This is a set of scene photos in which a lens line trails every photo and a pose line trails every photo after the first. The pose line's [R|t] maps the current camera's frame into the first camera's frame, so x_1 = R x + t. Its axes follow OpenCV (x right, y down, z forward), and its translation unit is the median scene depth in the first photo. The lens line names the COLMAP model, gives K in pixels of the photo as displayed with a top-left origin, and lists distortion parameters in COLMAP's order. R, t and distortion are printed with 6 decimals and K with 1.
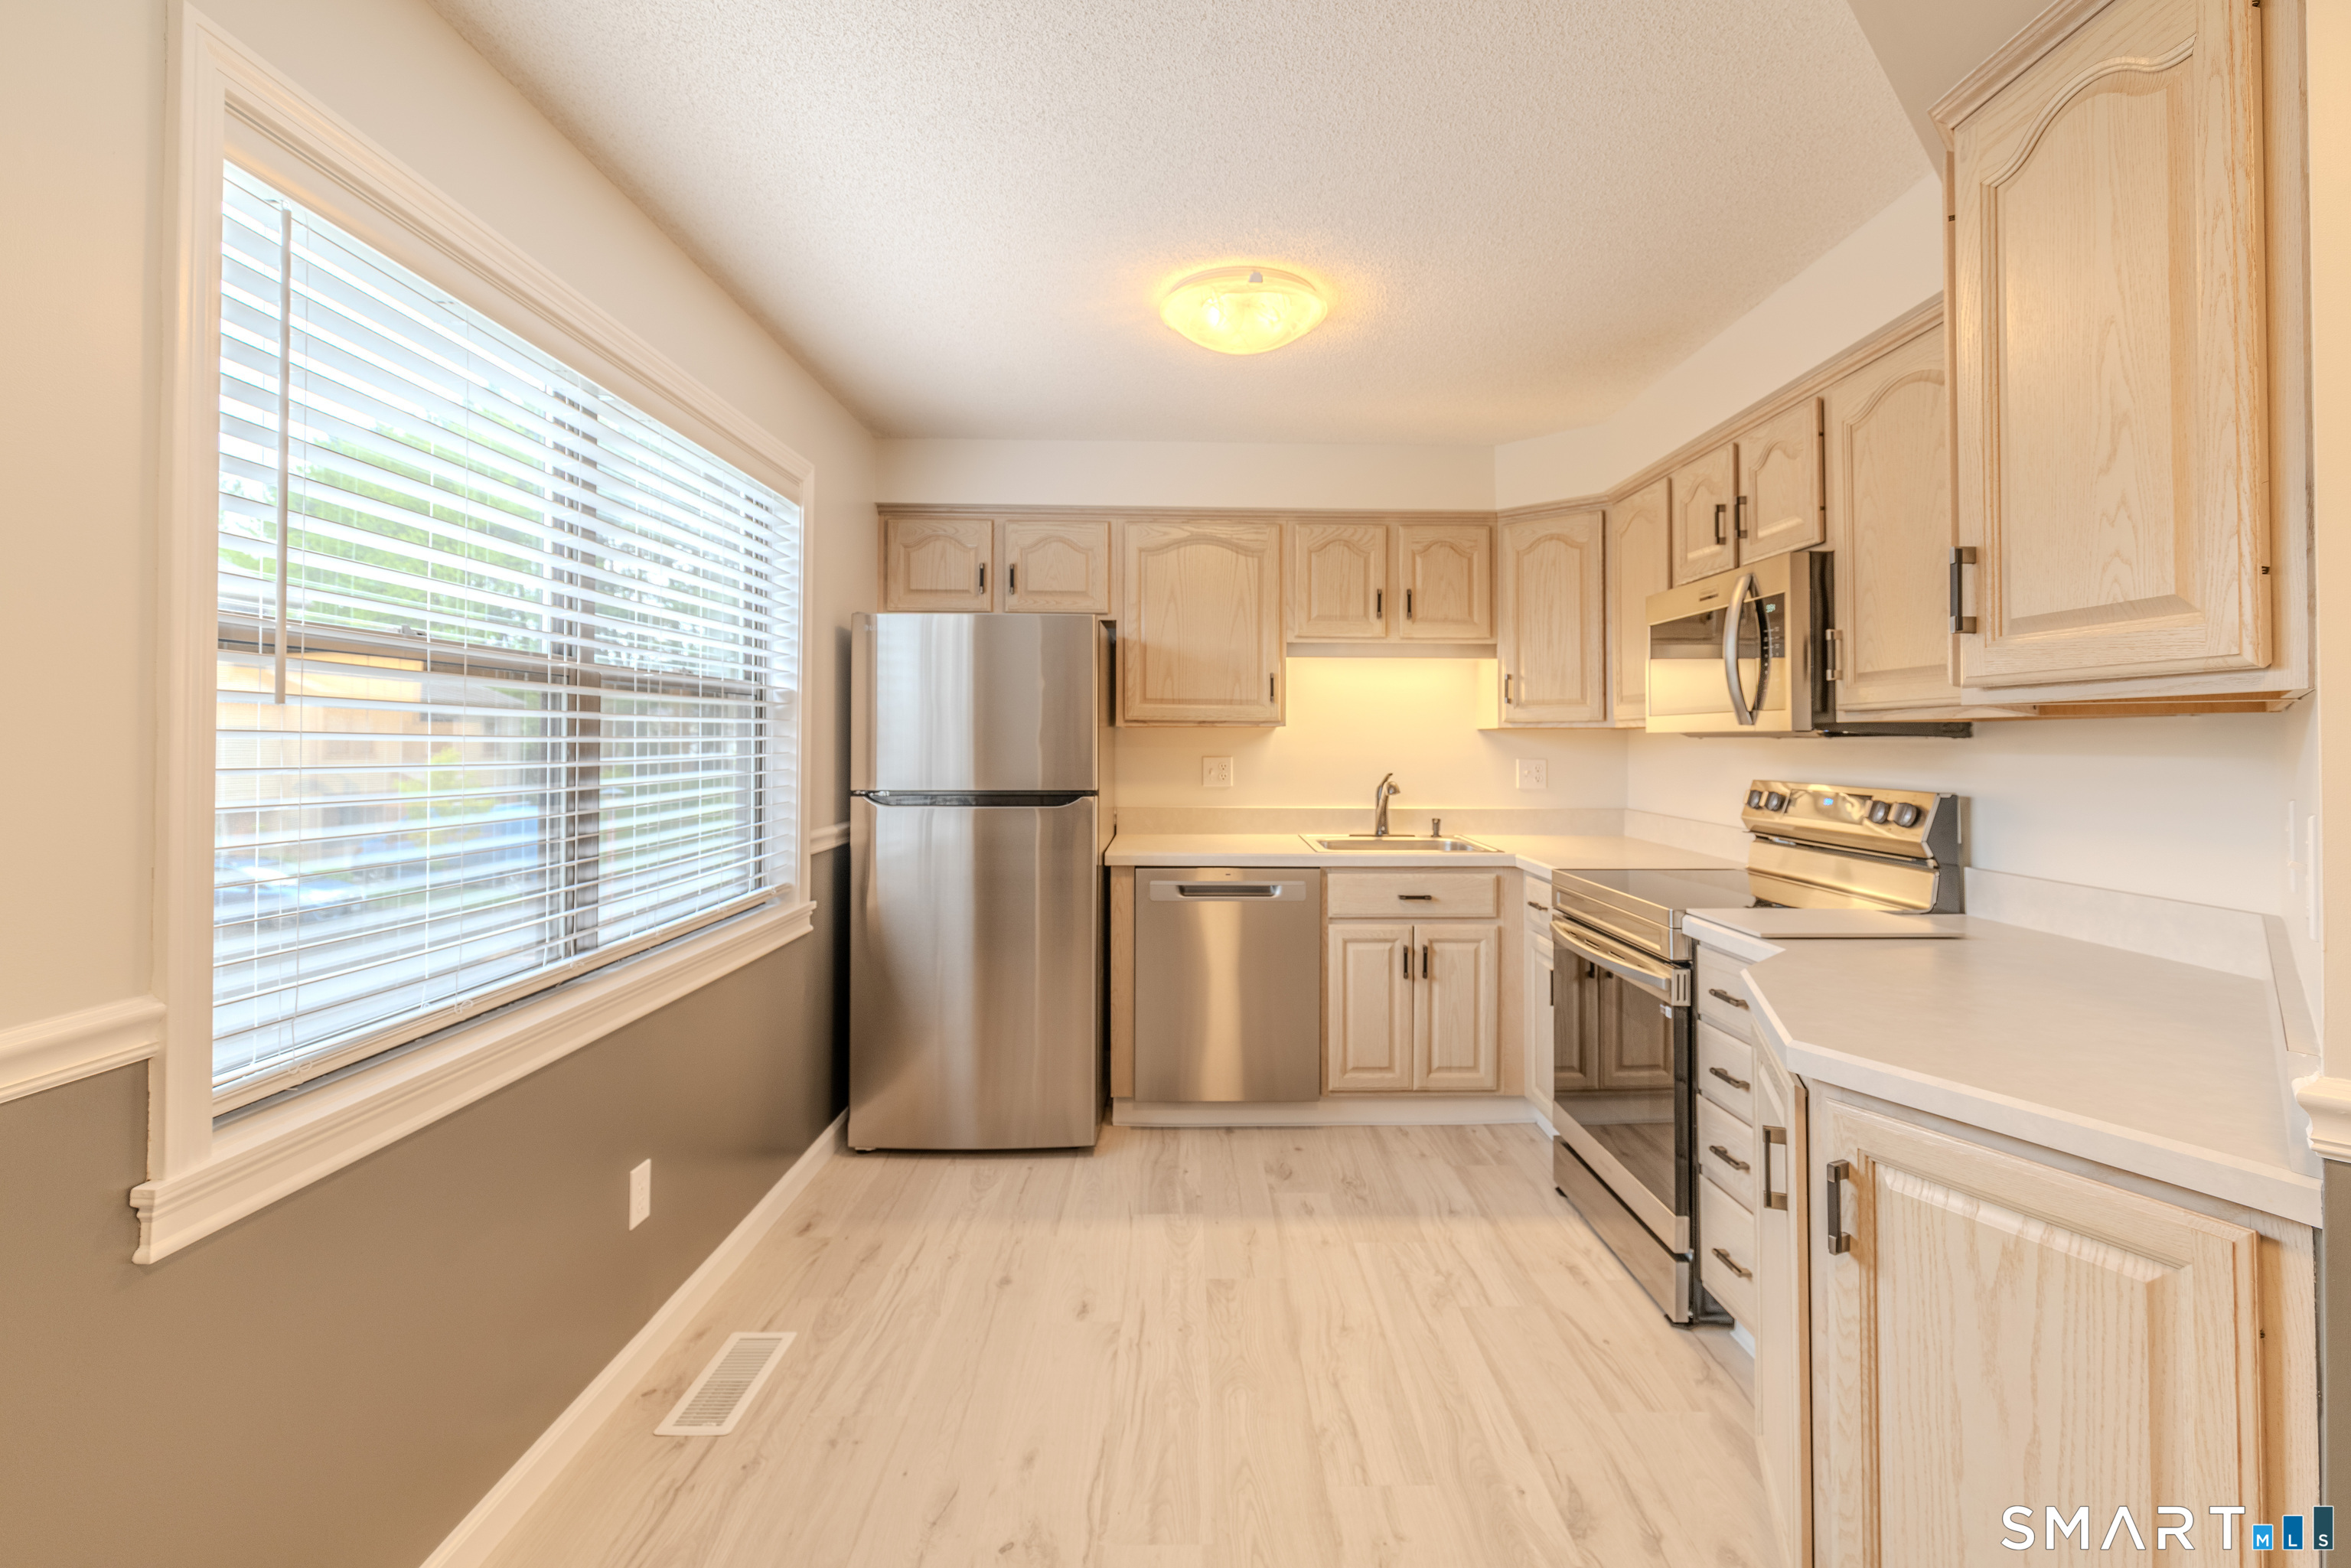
lens RADIAL K [[1082.0, 0, 1185.1], [0, 1082.0, 723.4], [0, 0, 1]] dist [0.001449, -0.000645]
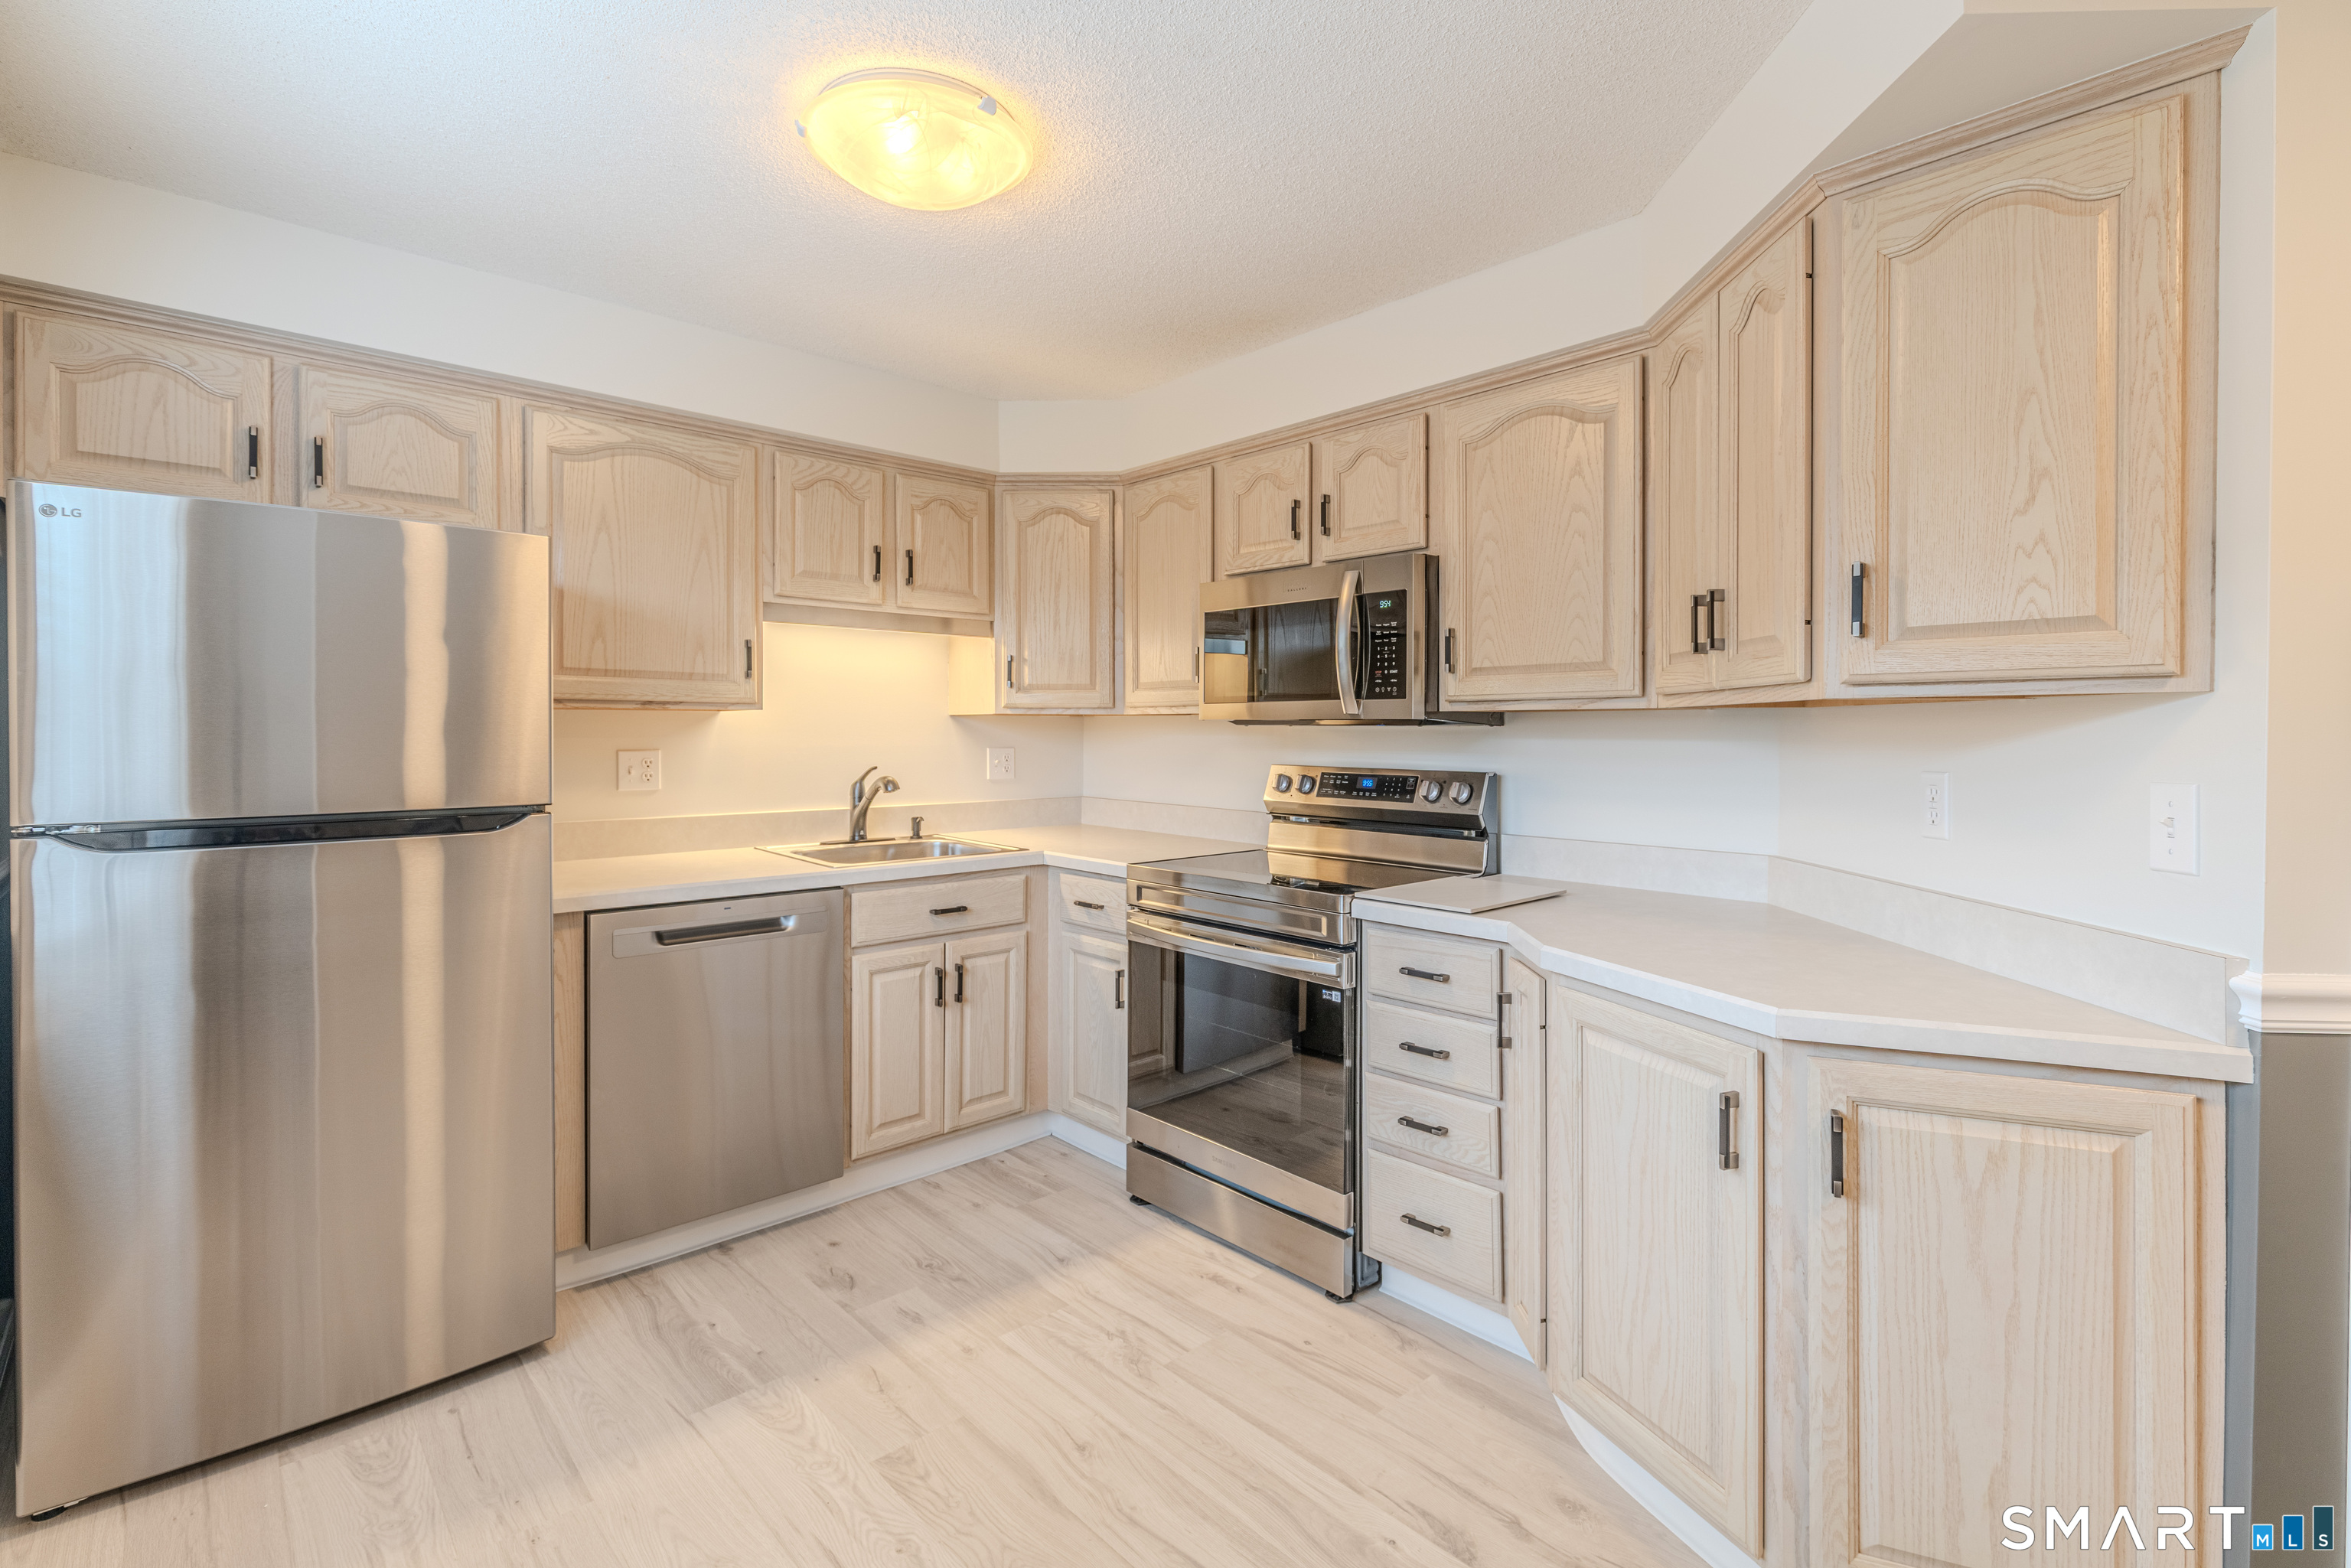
lens RADIAL K [[1094.3, 0, 1175.3], [0, 1094.3, 738.5], [0, 0, 1]] dist [0.001338, -0.000315]
pose [[0.739275, -0.007581, 0.673361, -0.249215], [-0.010410, 0.999688, 0.022684, 0.002801], [-0.673324, -0.023780, 0.738965, 0.249914]]
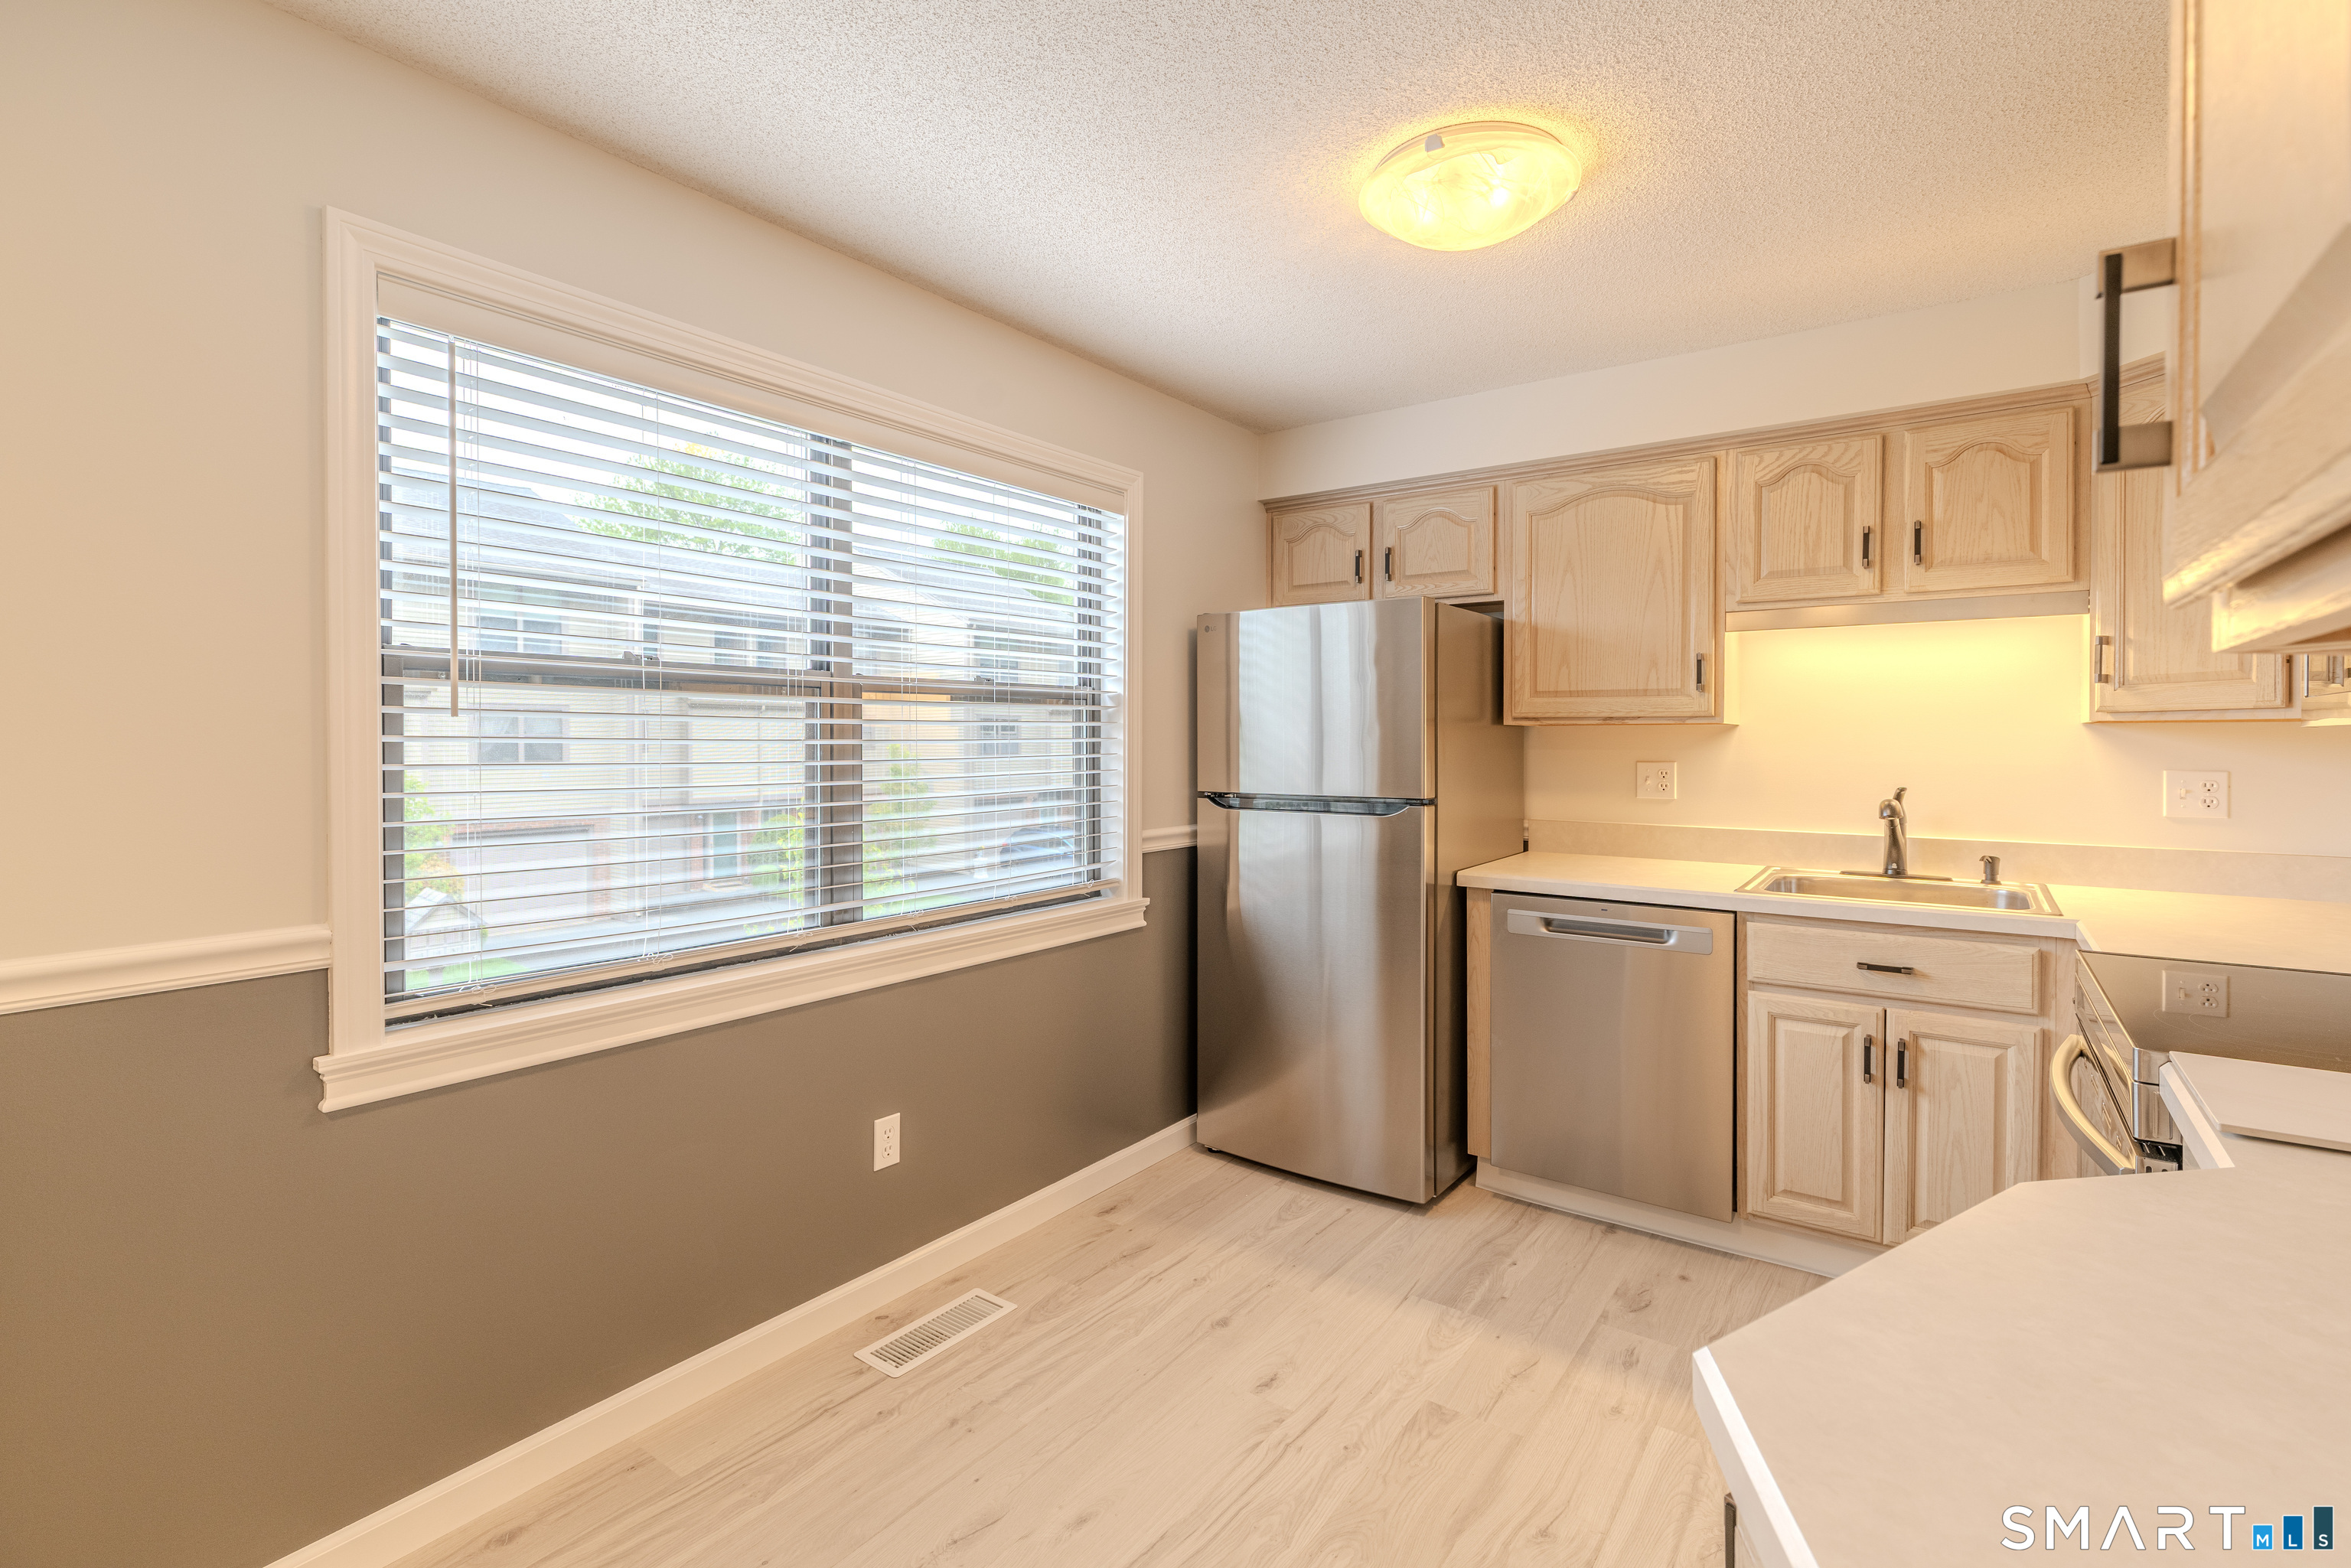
lens RADIAL K [[1069.5, 0, 1176.7], [0, 1069.5, 750.1], [0, 0, 1]] dist [0.002244, 0.000063]
pose [[0.800384, 0.004081, -0.599473, 0.270828], [0.011091, 0.999705, 0.021613, 0.001748], [0.599385, -0.023948, 0.800103, 0.192815]]
